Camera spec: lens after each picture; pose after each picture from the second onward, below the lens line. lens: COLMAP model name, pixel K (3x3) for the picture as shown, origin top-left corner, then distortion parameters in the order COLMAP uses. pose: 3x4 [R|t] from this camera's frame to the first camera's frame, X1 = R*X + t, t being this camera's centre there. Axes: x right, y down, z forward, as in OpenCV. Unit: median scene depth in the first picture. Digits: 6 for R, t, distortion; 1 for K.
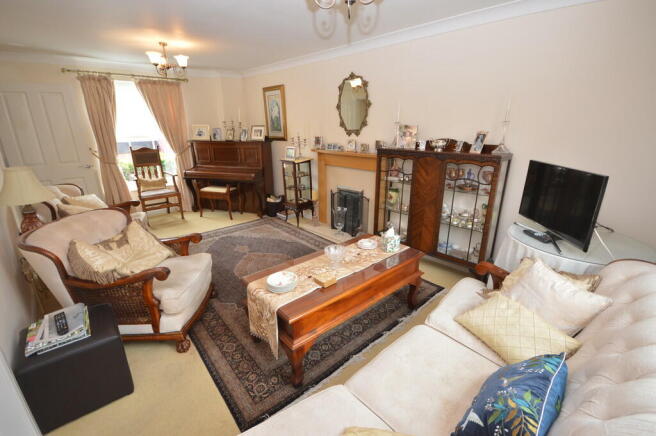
lens RADIAL K [[292.1, 0, 326.9], [0, 292.1, 215.7], [0, 0, 1]] dist [0.003678, 0.000265]
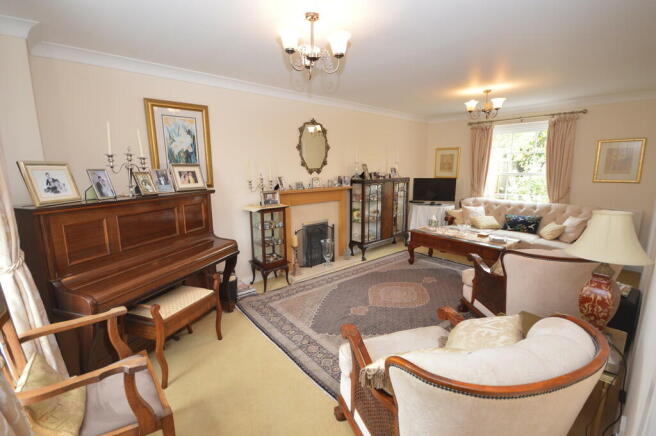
lens RADIAL K [[292.1, 0, 327.1], [0, 292.1, 219.4], [0, 0, 1]] dist [0.003678, 0.000265]
pose [[0.039790, -0.164532, 0.985569, -0.994019], [0.316428, 0.937660, 0.143759, -0.250885], [-0.947782, 0.306141, 0.089372, 0.890996]]
